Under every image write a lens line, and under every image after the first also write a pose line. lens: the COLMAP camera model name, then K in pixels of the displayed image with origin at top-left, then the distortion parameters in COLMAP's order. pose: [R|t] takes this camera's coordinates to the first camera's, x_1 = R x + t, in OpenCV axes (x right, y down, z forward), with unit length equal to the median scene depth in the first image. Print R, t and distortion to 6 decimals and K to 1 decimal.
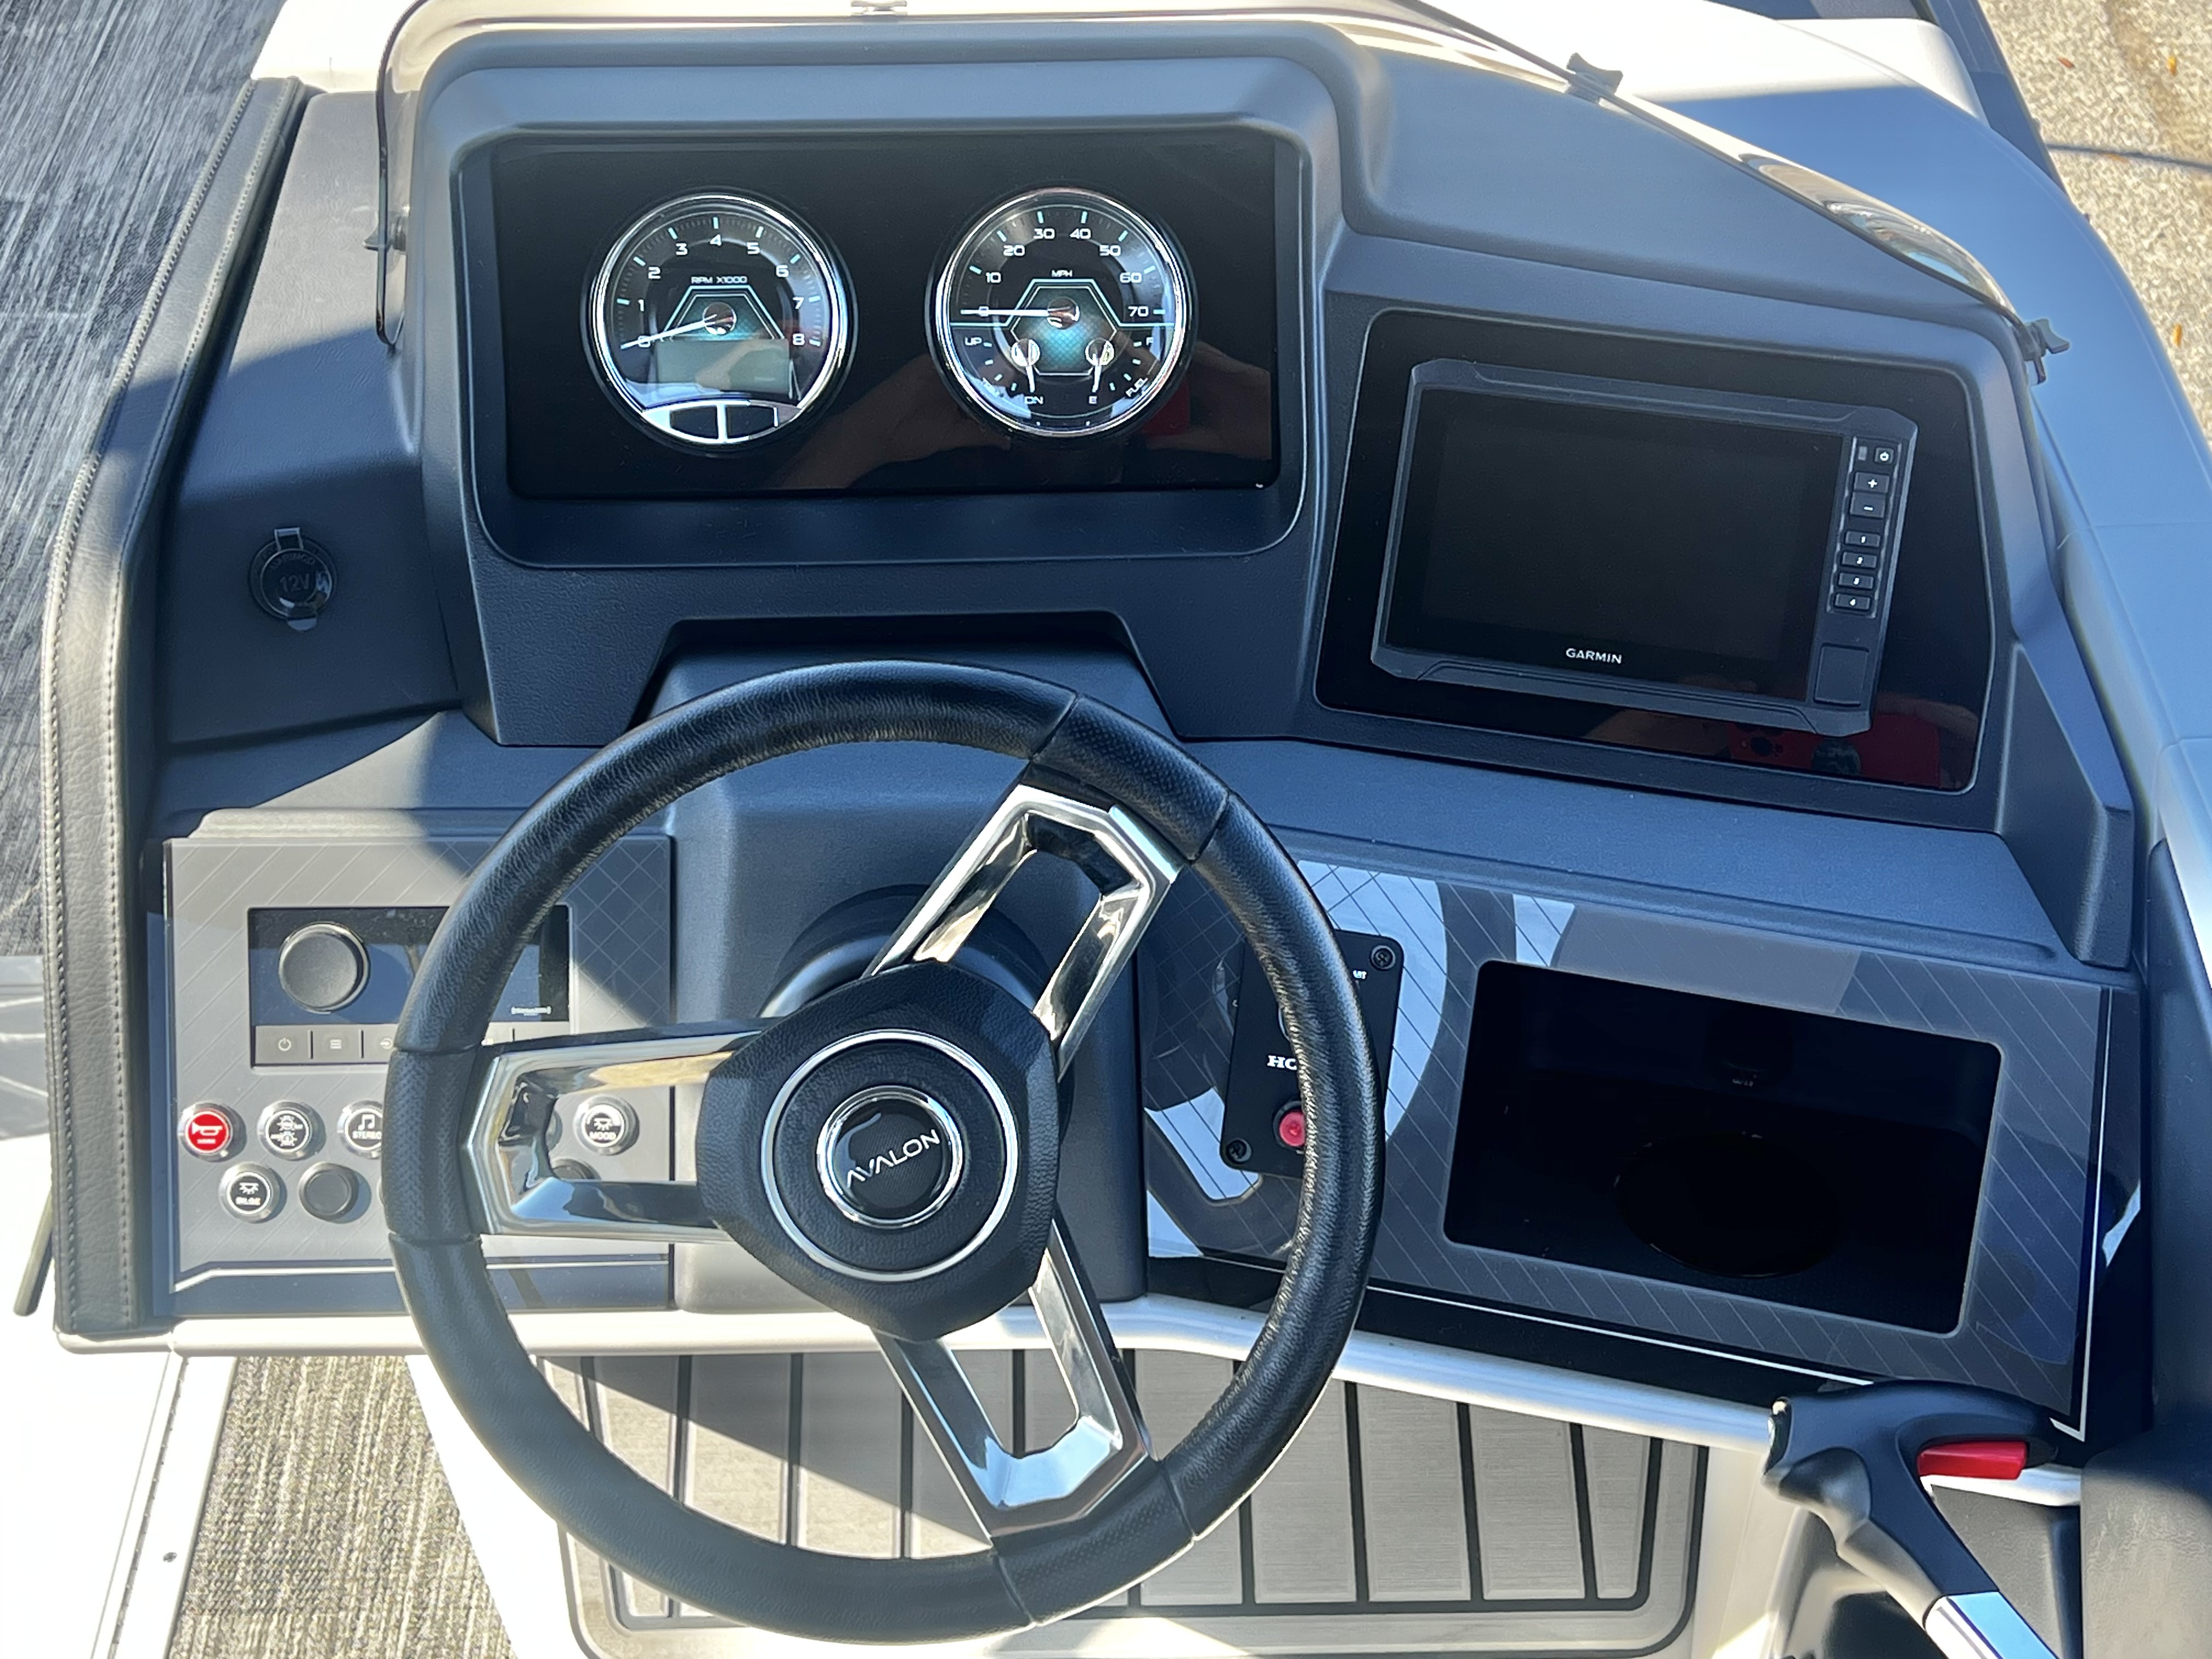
lens RADIAL K [[3314.0, 0, 1135.0], [0, 3314.0, 820.9], [0, 0, 1]] dist [0.224915, -0.685800]
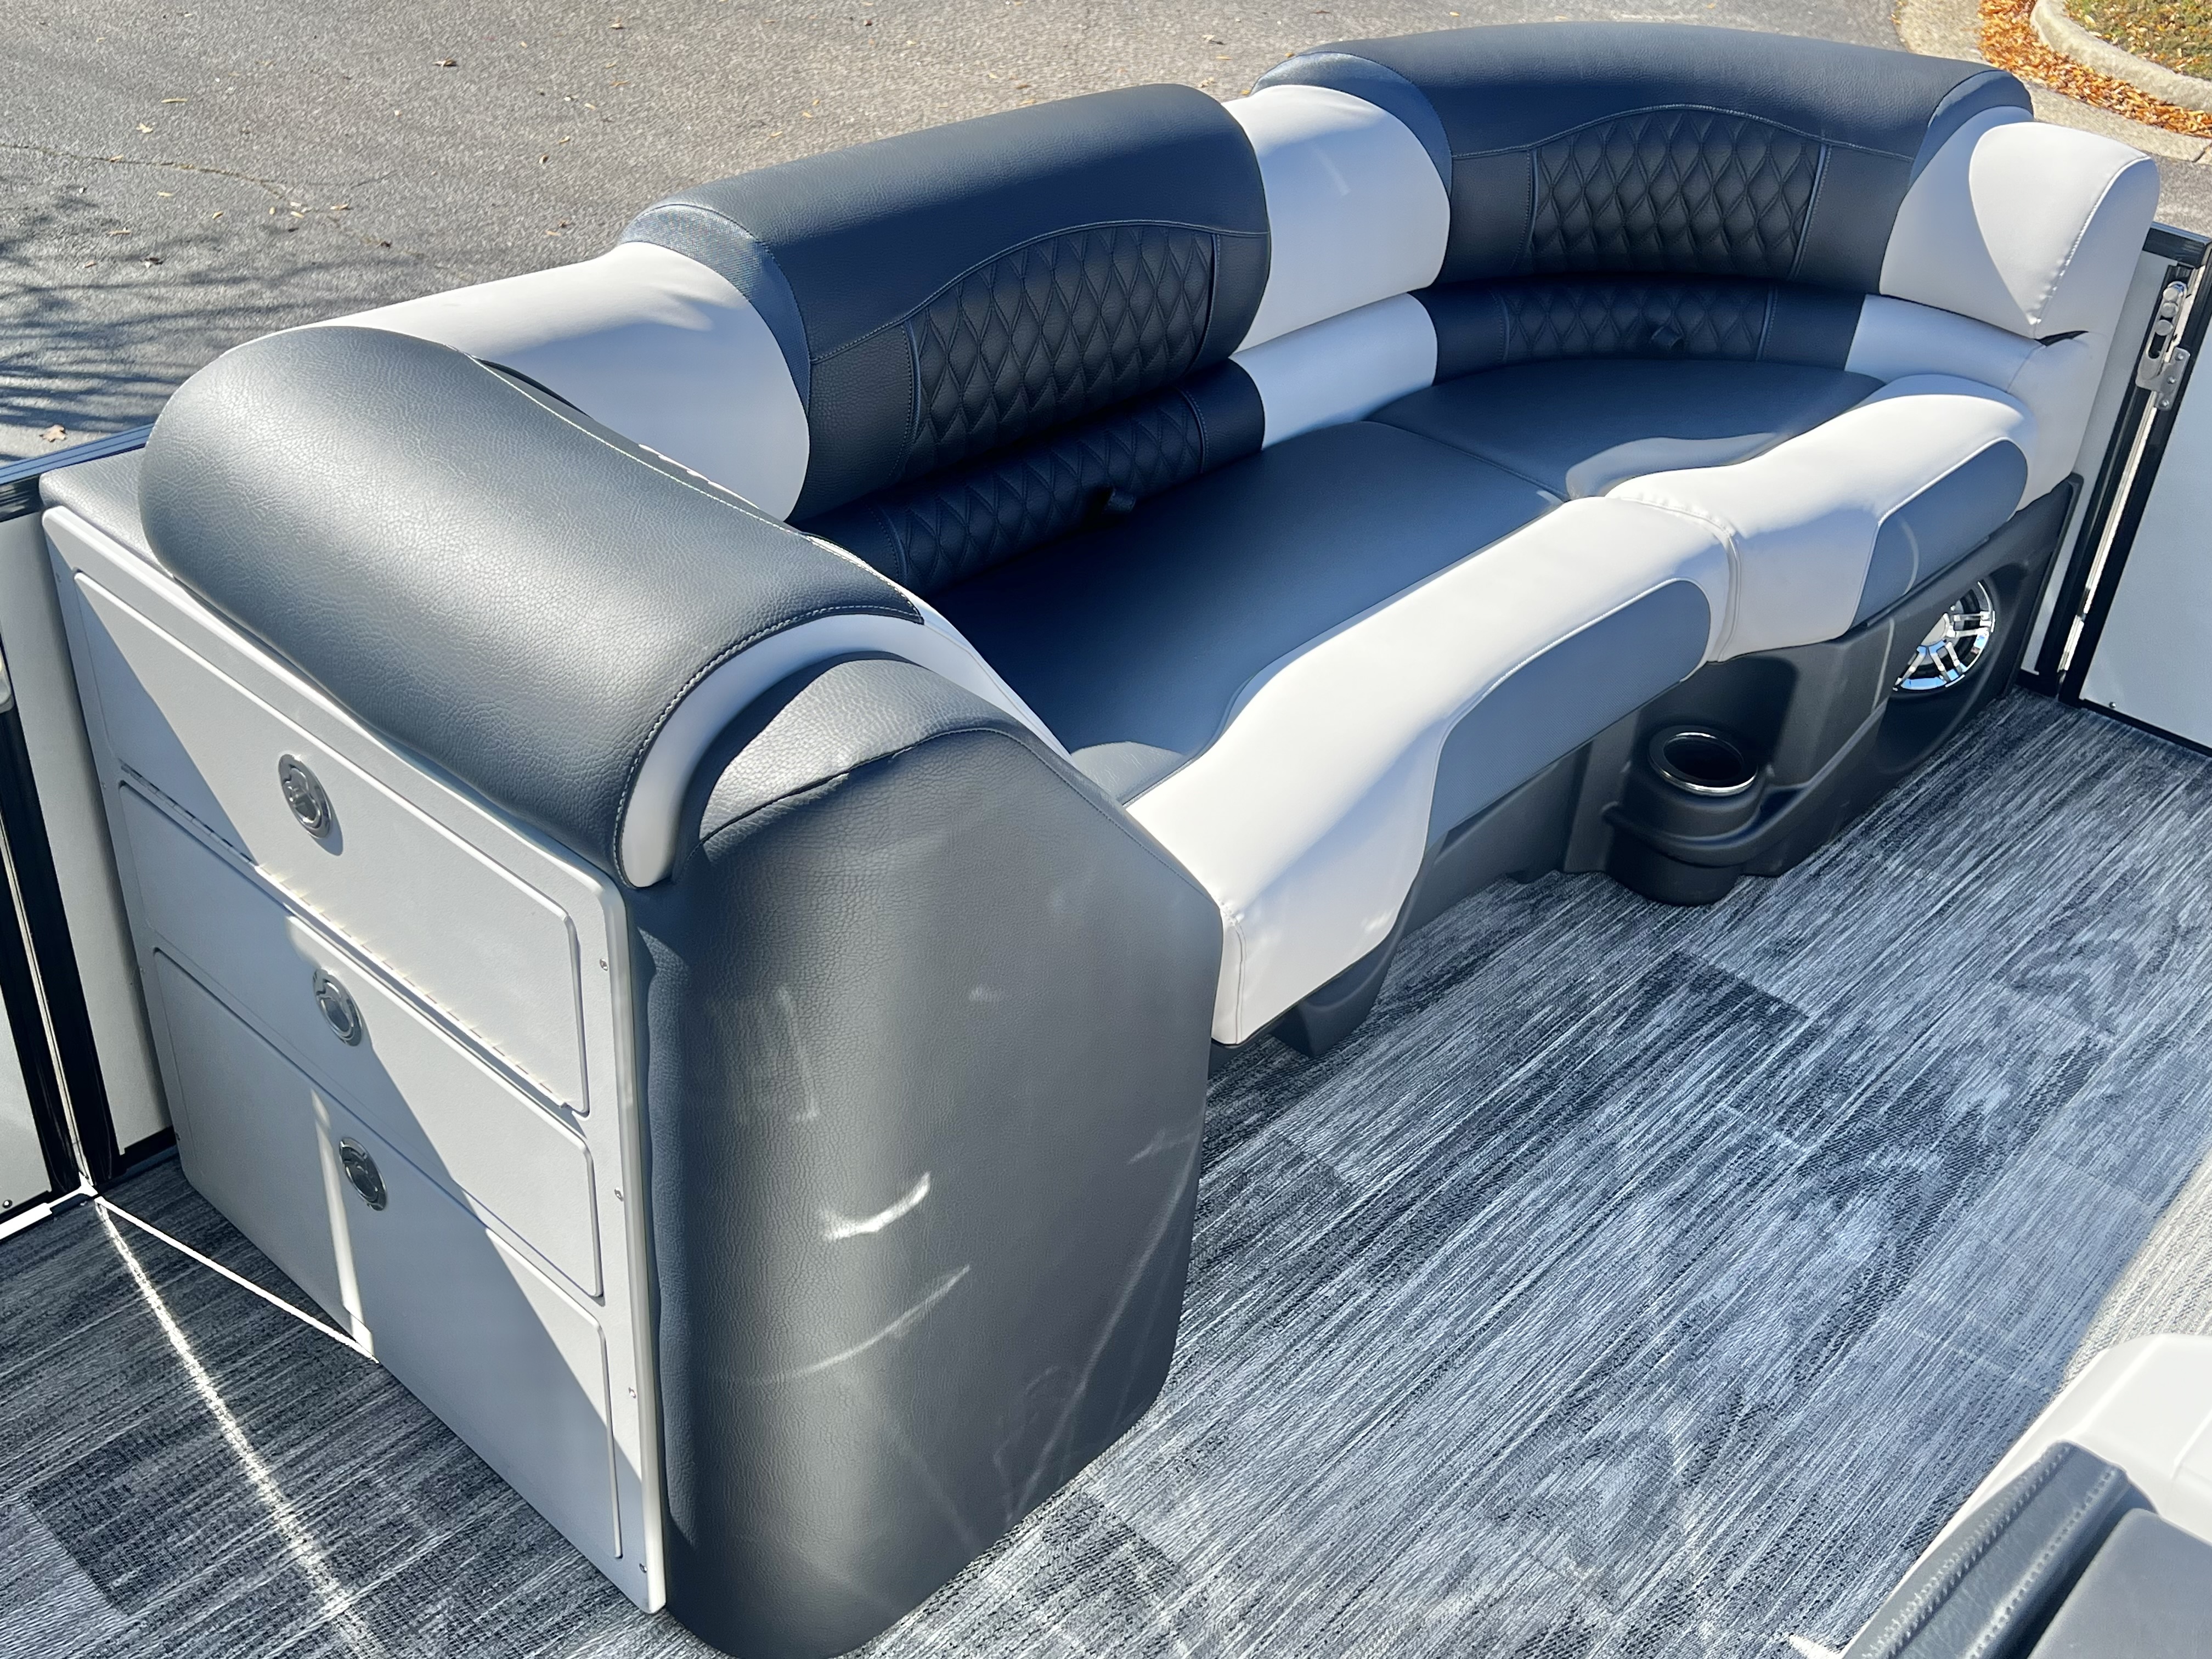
lens RADIAL K [[2262.3, 0, 1106.4], [0, 2262.3, 832.7], [0, 0, 1]] dist [0.097885, -0.208563]
pose [[0.726847, 0.411700, -0.549724, -0.111326], [-0.485196, 0.874305, 0.013257, -0.140978], [0.486085, 0.257088, 0.835241, 0.242855]]
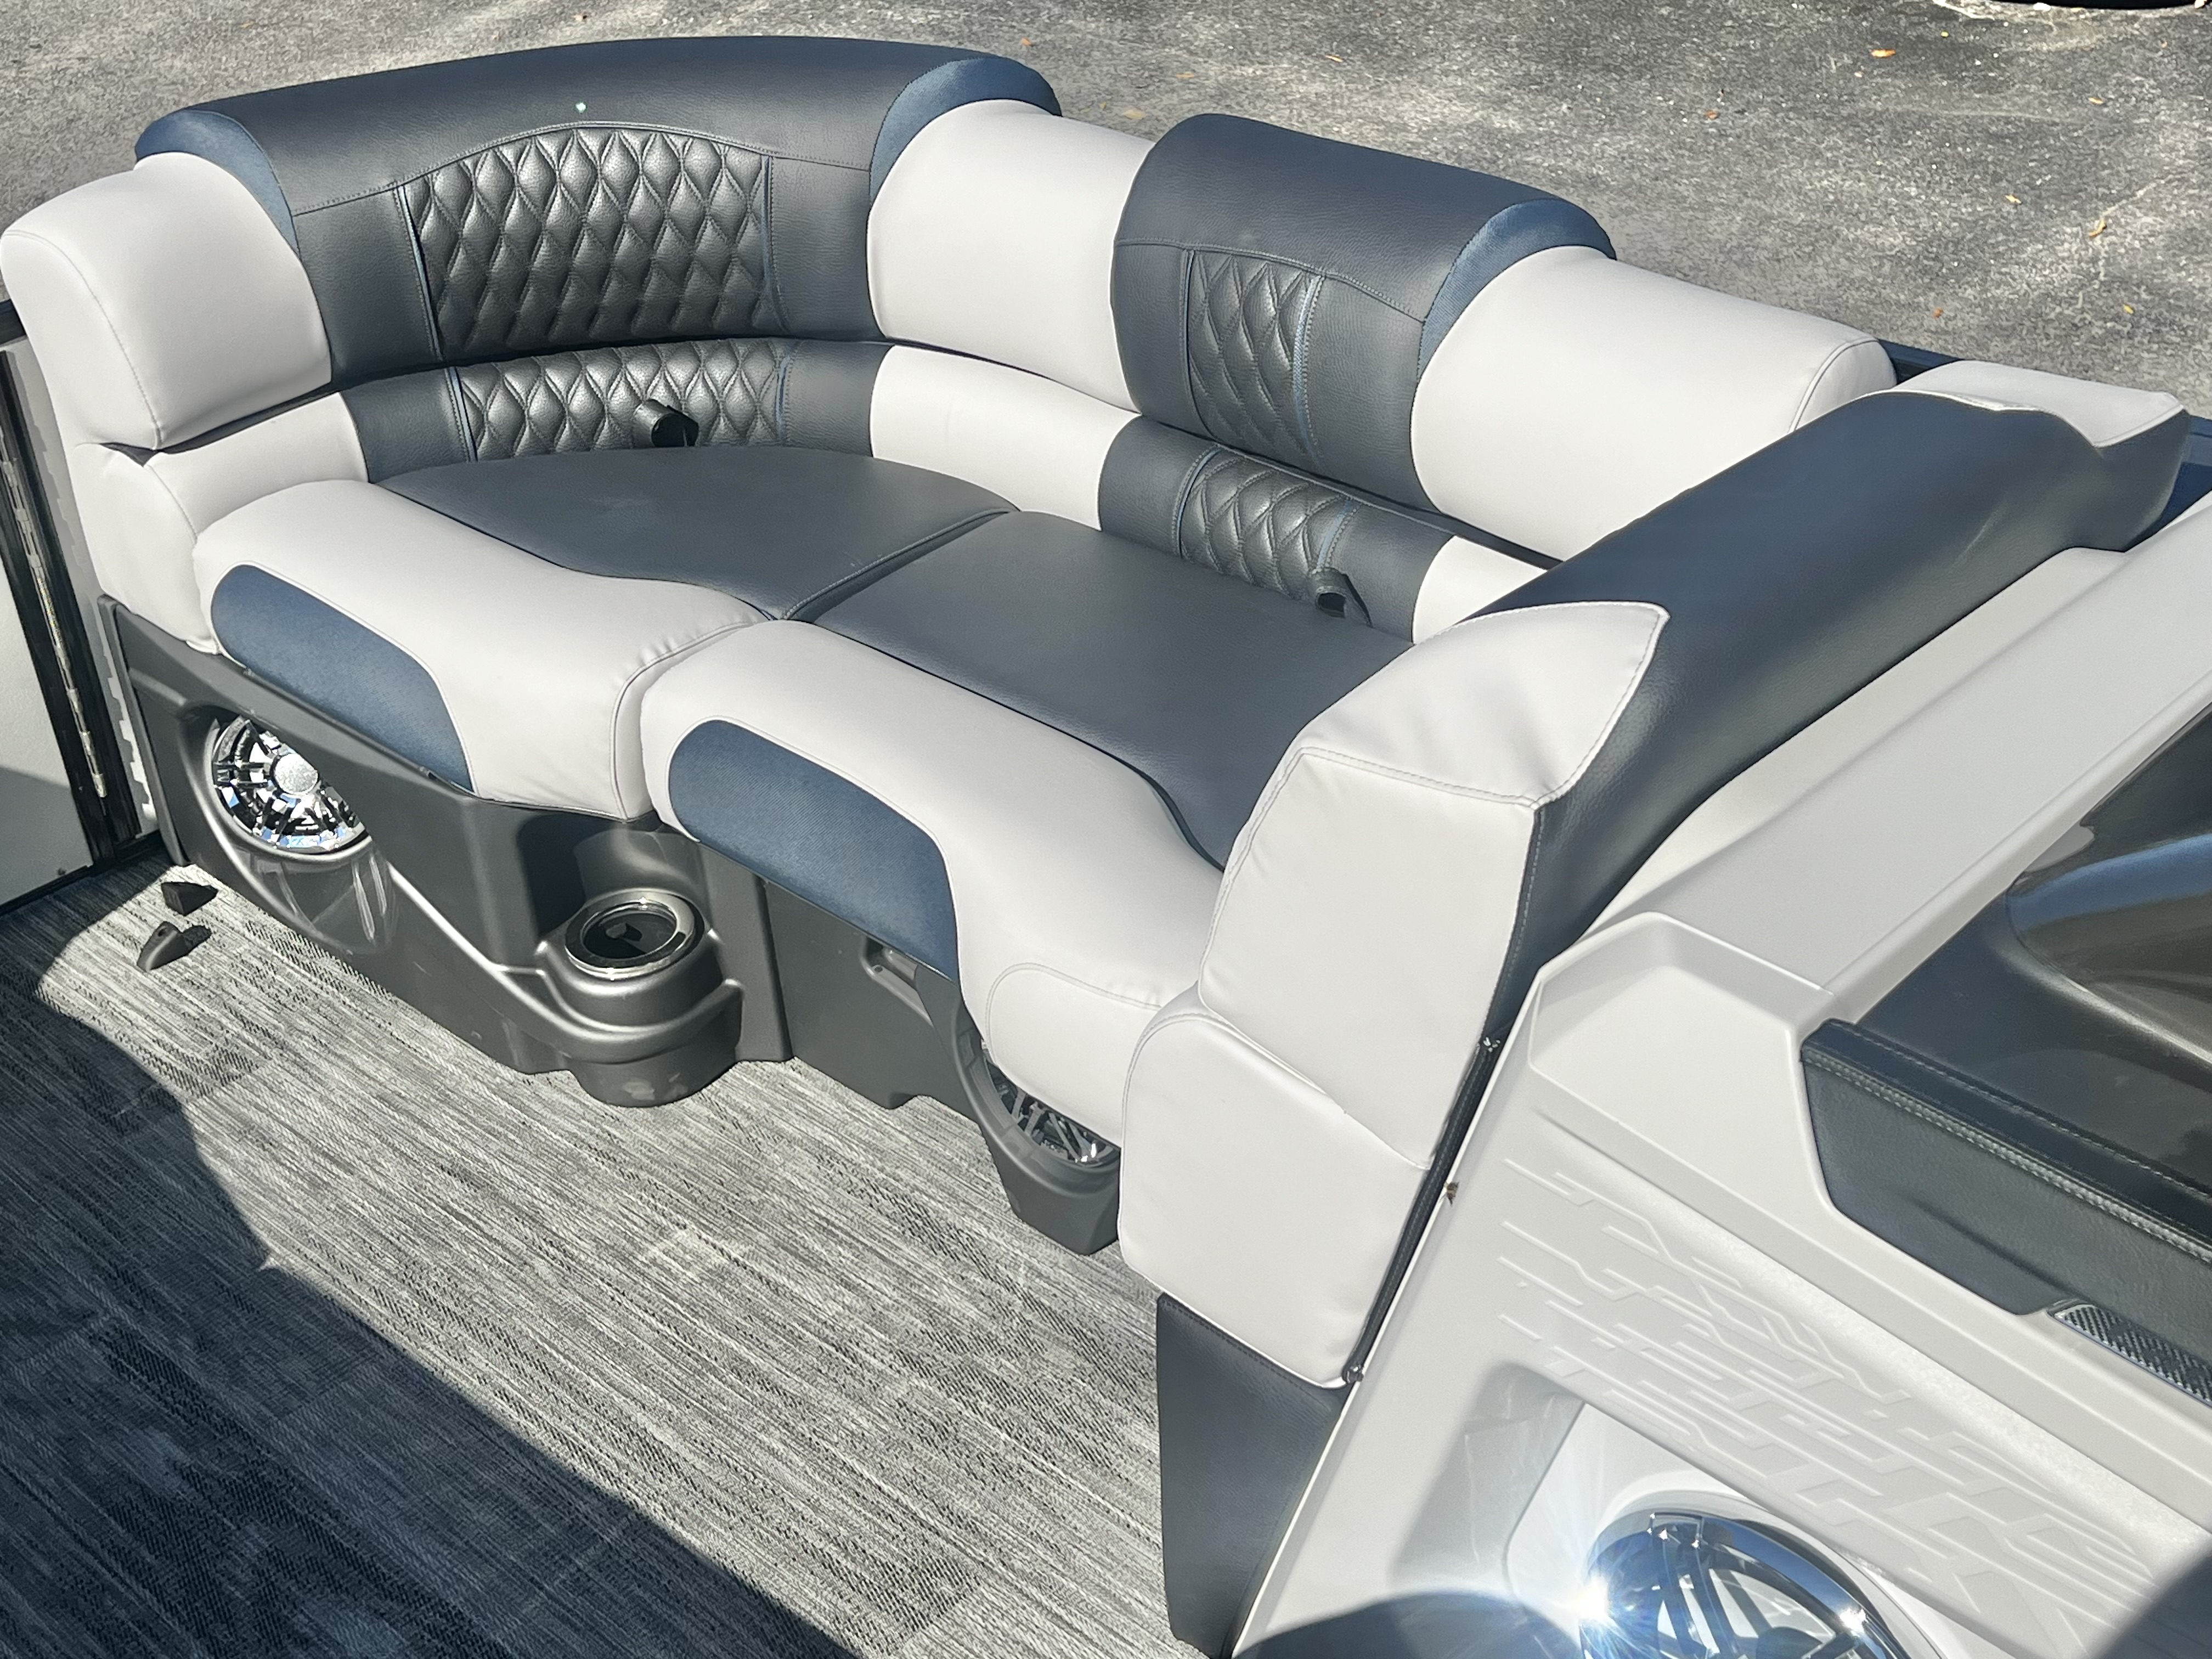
lens RADIAL K [[2891.7, 0, 1102.2], [0, 2891.7, 836.2], [0, 0, 1]] dist [0.154755, -0.354467]
pose [[0.716452, -0.414304, 0.561292, -0.477983], [0.504366, 0.863466, -0.006444, -0.208473], [-0.481986, 0.287714, 0.827593, 0.238535]]
